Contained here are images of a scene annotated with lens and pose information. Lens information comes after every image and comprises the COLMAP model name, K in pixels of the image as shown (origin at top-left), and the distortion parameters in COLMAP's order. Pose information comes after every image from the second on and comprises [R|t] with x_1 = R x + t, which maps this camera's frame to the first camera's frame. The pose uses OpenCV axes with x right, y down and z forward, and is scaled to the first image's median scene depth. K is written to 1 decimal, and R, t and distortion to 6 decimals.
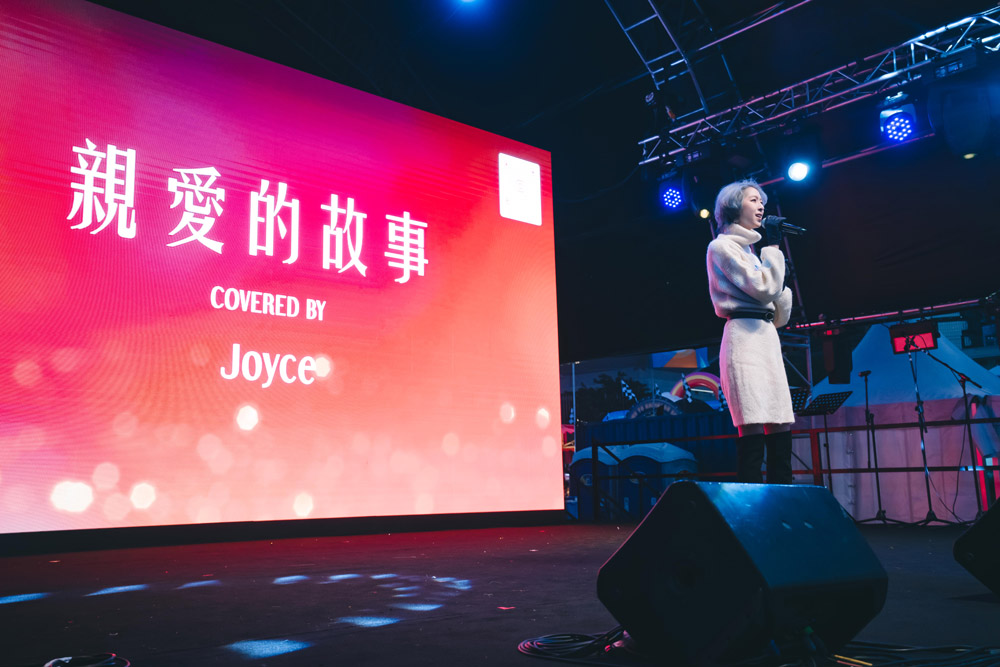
lens RADIAL K [[974.9, 0, 501.0], [0, 974.9, 327.1], [0, 0, 1]] dist [0.090982, 0.036653]
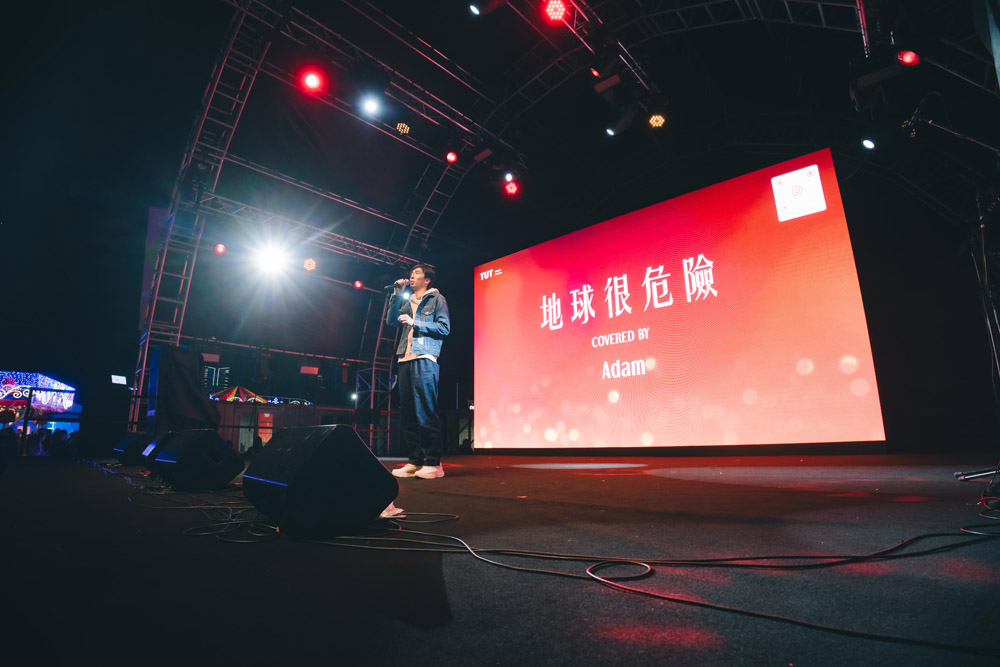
lens RADIAL K [[483.8, 0, 496.3], [0, 483.8, 332.7], [0, 0, 1]] dist [-0.089886, 0.000208]
pose [[0.087107, -0.205263, -0.974823, 0.688040], [0.177054, 0.966153, -0.187617, 0.104199], [0.980339, -0.156254, 0.120501, 0.637272]]
